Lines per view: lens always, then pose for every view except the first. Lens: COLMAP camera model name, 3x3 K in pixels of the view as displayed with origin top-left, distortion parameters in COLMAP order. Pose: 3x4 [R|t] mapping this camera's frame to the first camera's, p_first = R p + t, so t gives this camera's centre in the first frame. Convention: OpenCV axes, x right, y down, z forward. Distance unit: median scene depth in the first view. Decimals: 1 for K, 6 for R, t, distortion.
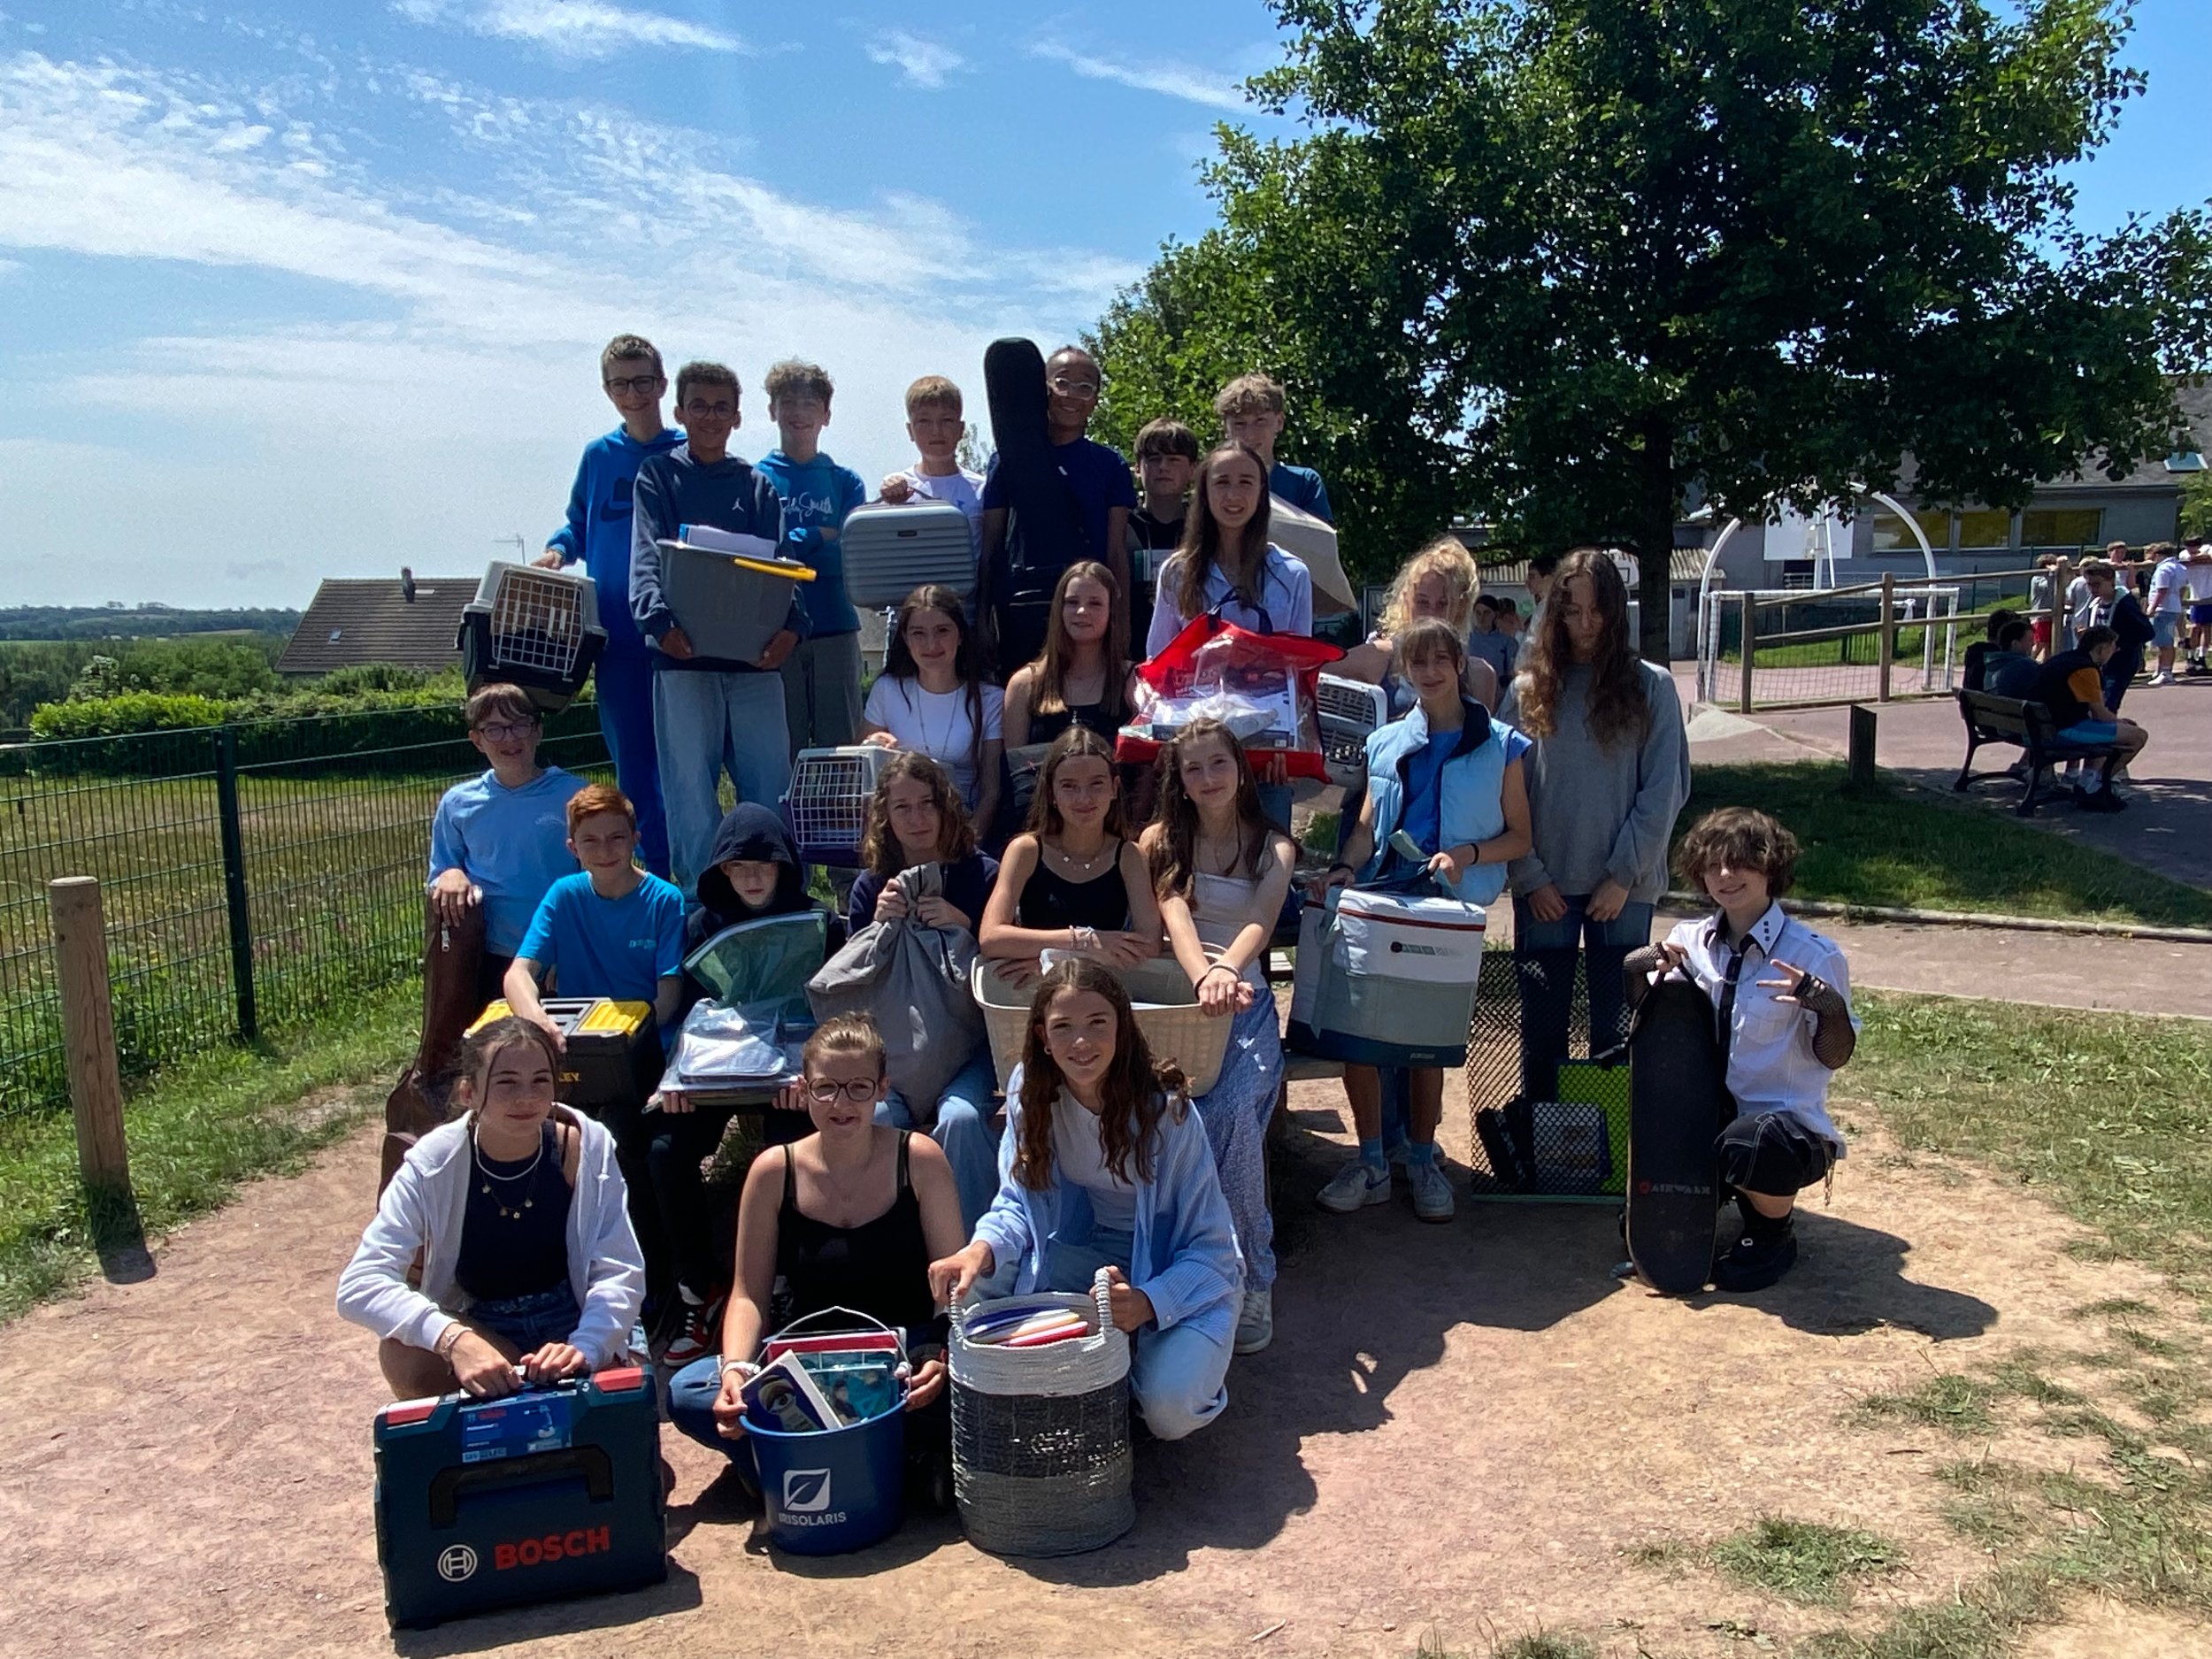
lens RADIAL K [[1609.5, 0, 1108.7], [0, 1609.5, 860.9], [0, 0, 1]] dist [0.072170, -0.080193]
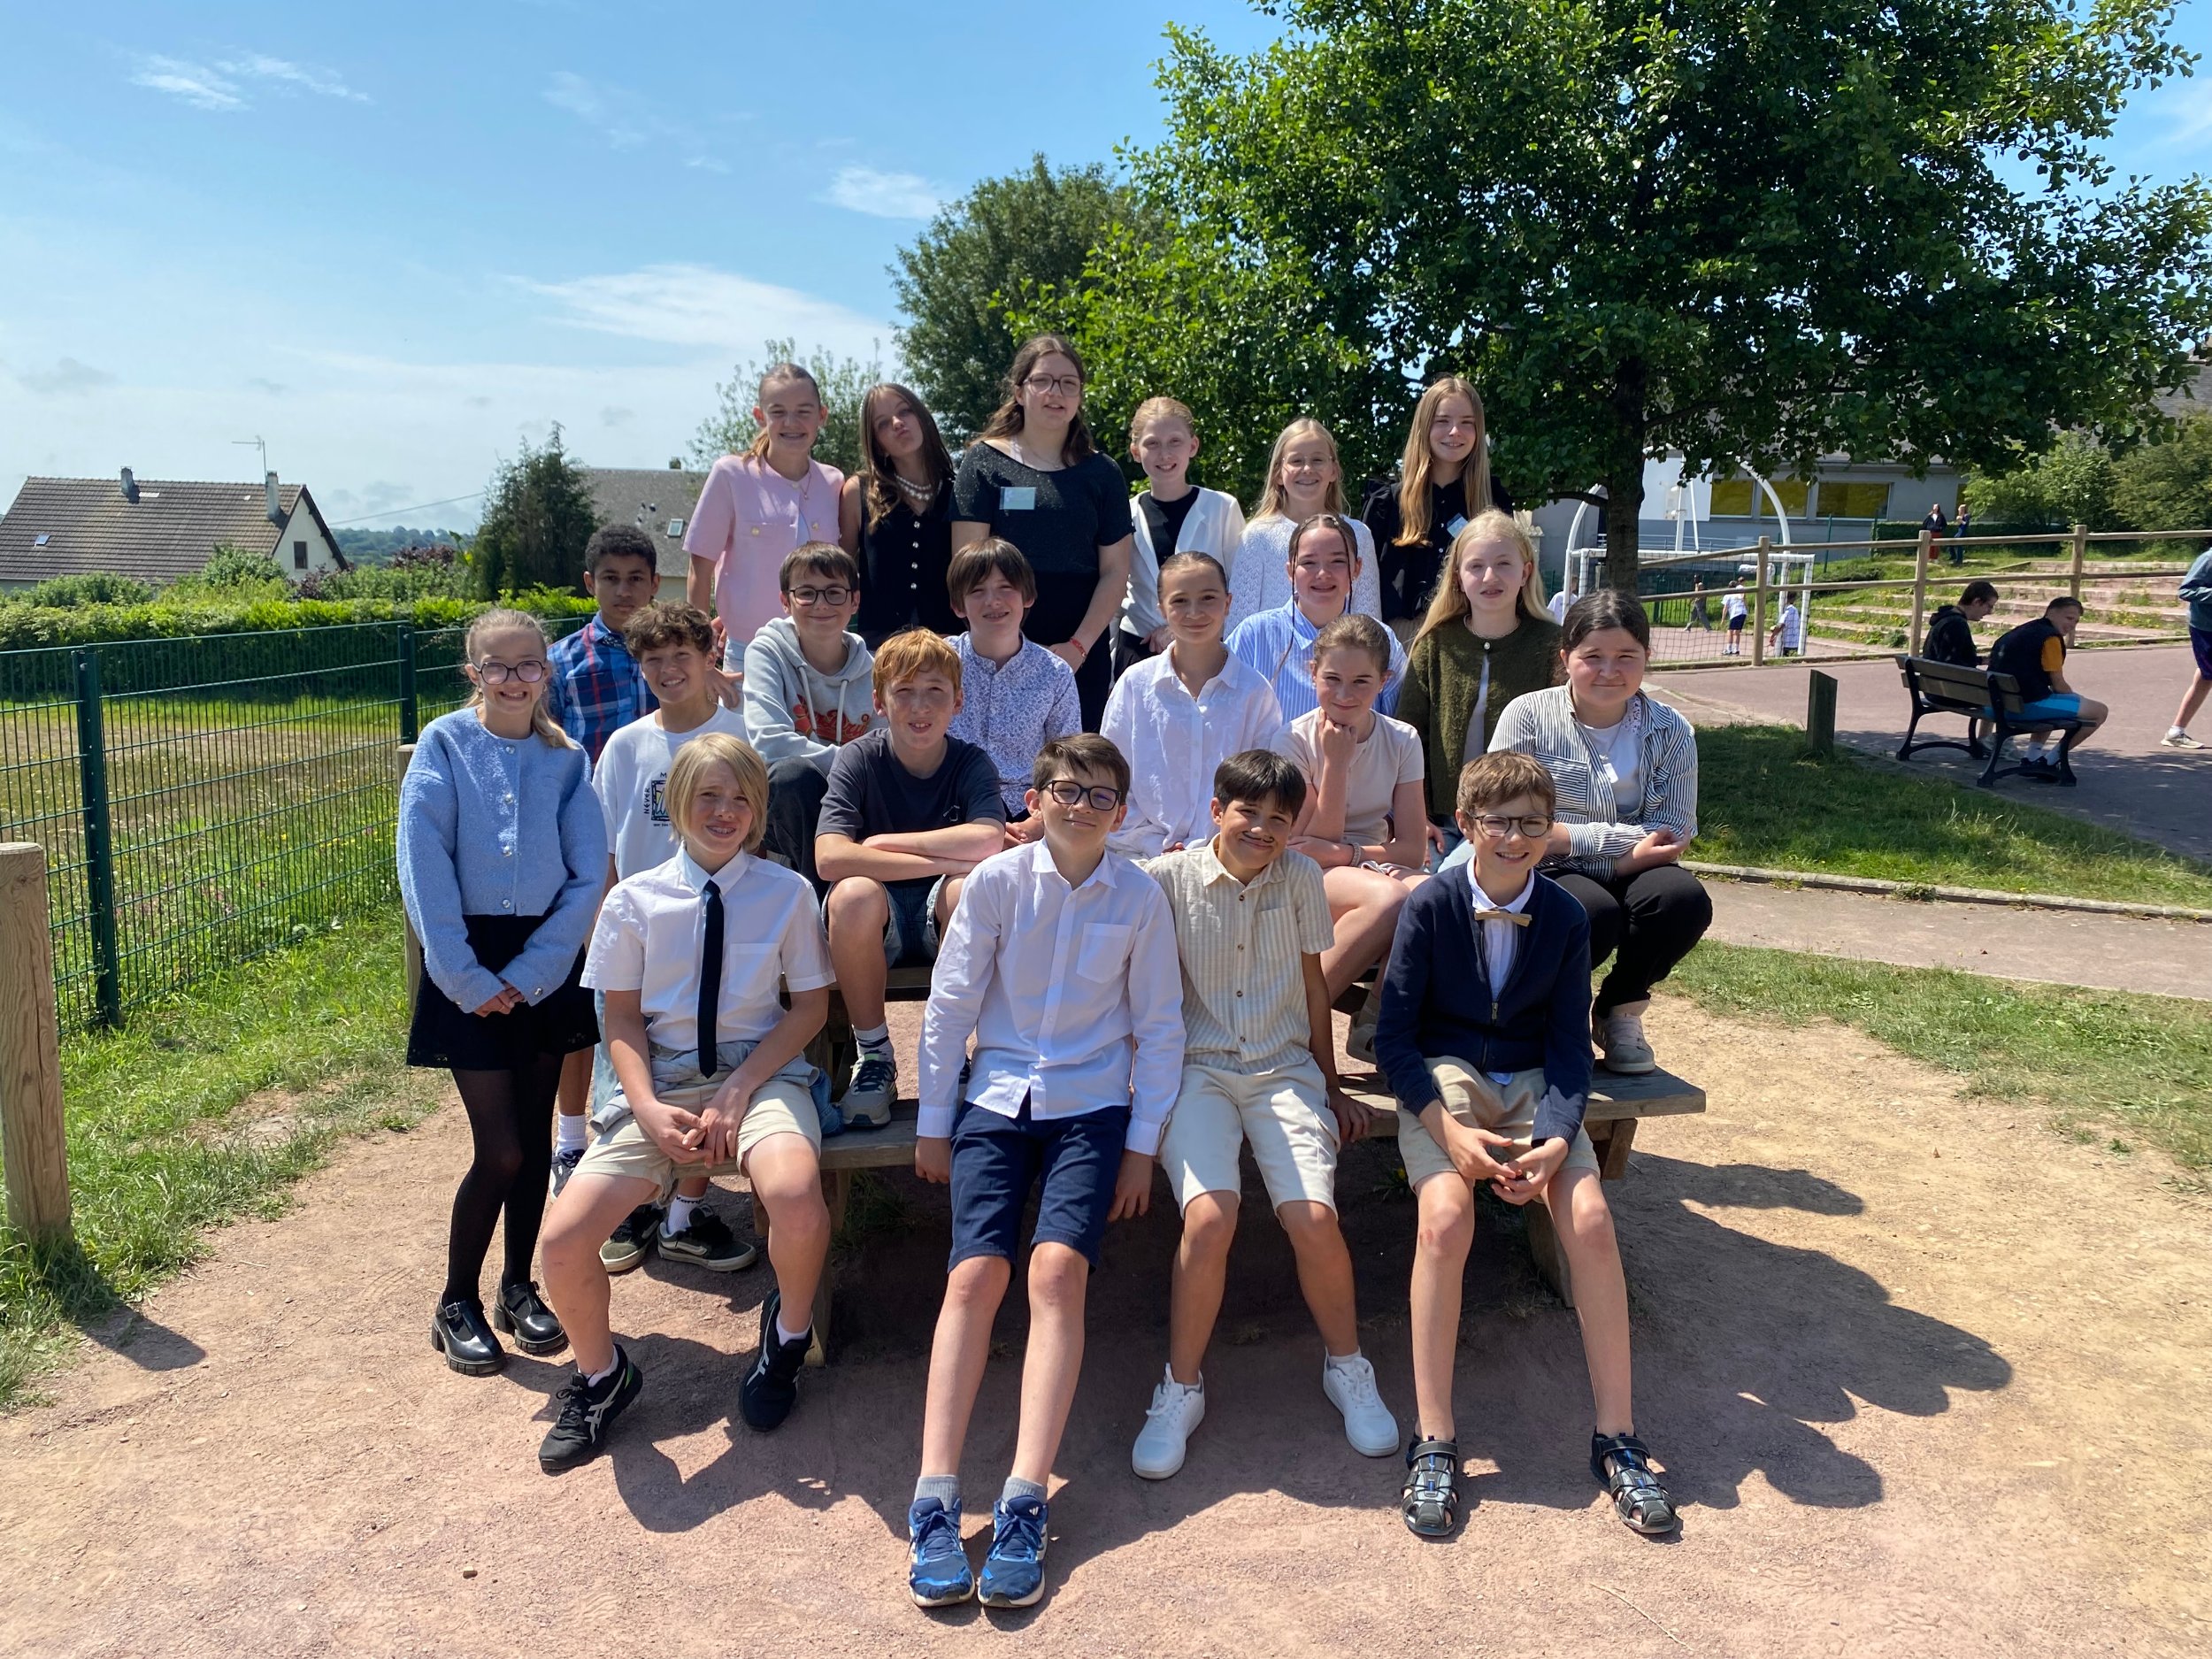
lens RADIAL K [[1670.2, 0, 1113.1], [0, 1670.2, 816.8], [0, 0, 1]] dist [0.000619, 0.001271]
pose [[0.990690, 0.015687, 0.135228, -0.093528], [-0.016562, 0.999849, 0.005348, -0.006386], [-0.135124, -0.007538, 0.990800, 0.063346]]
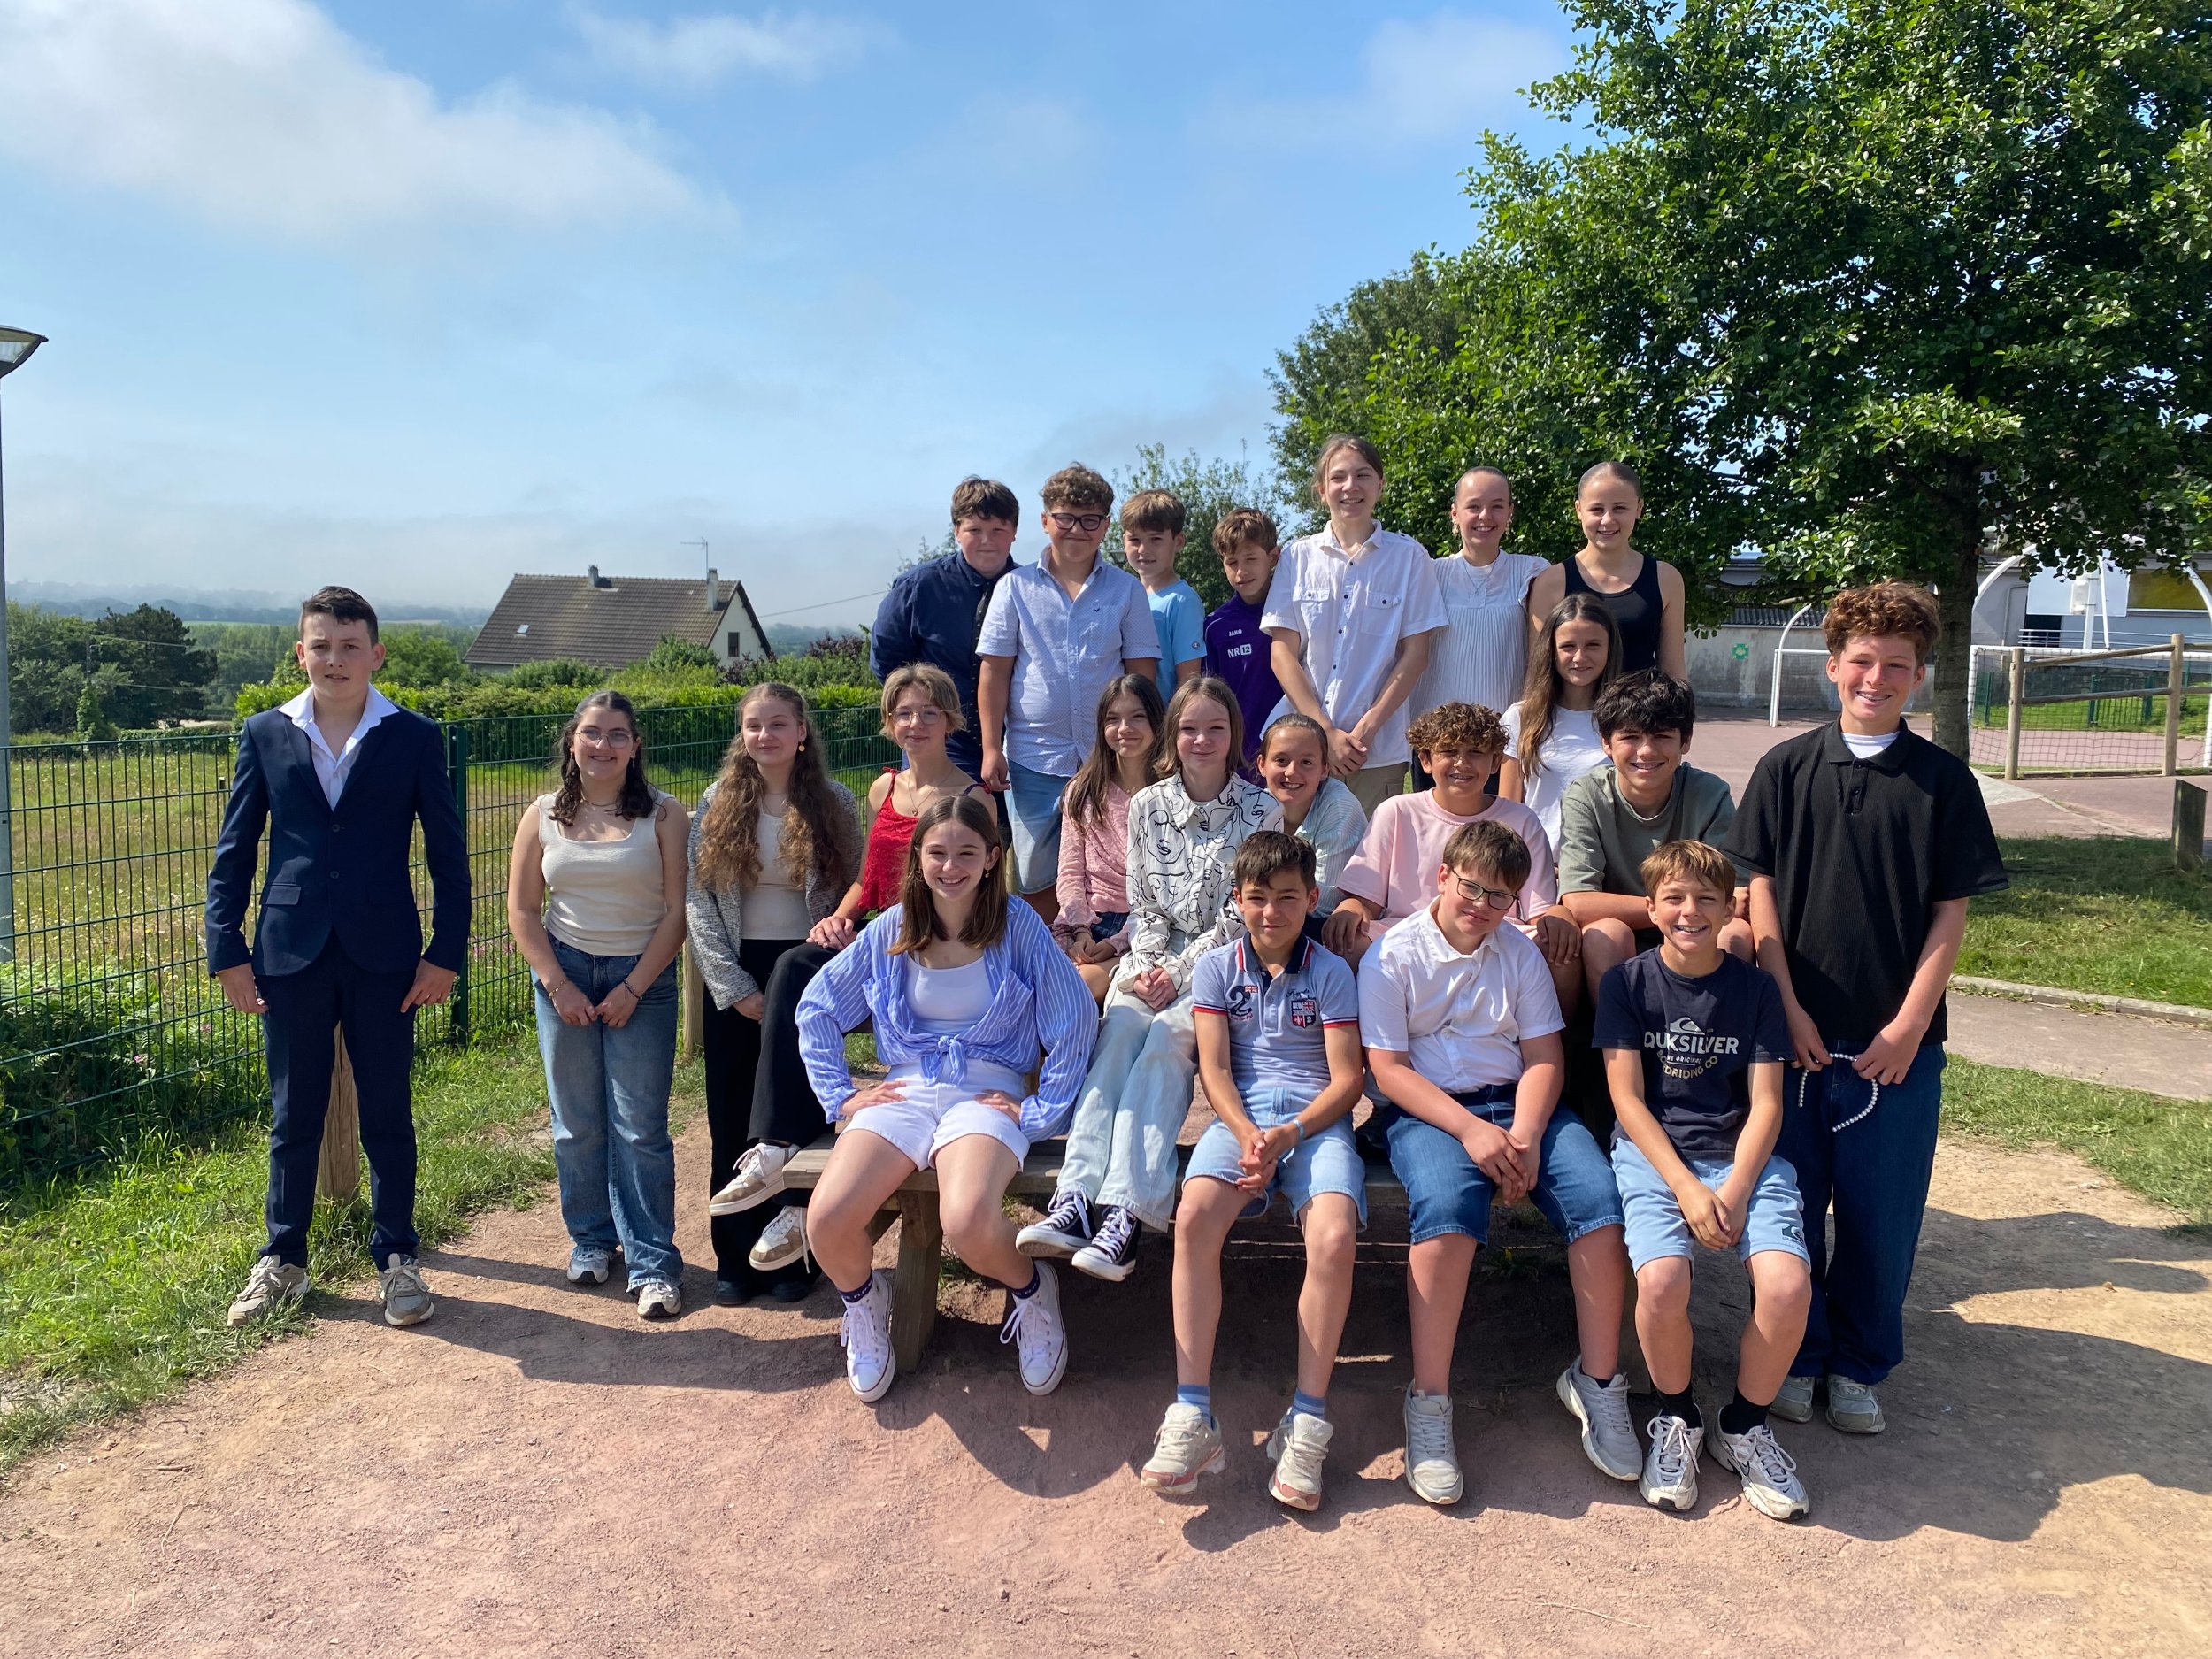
lens RADIAL K [[1662.9, 0, 1109.7], [0, 1662.9, 827.3], [0, 0, 1]] dist [0.010566, -0.003715]
pose [[0.994126, 0.053389, -0.094149, -0.039577], [-0.056816, 0.997802, -0.034104, -0.005125], [0.092121, 0.039253, 0.994974, 0.033935]]
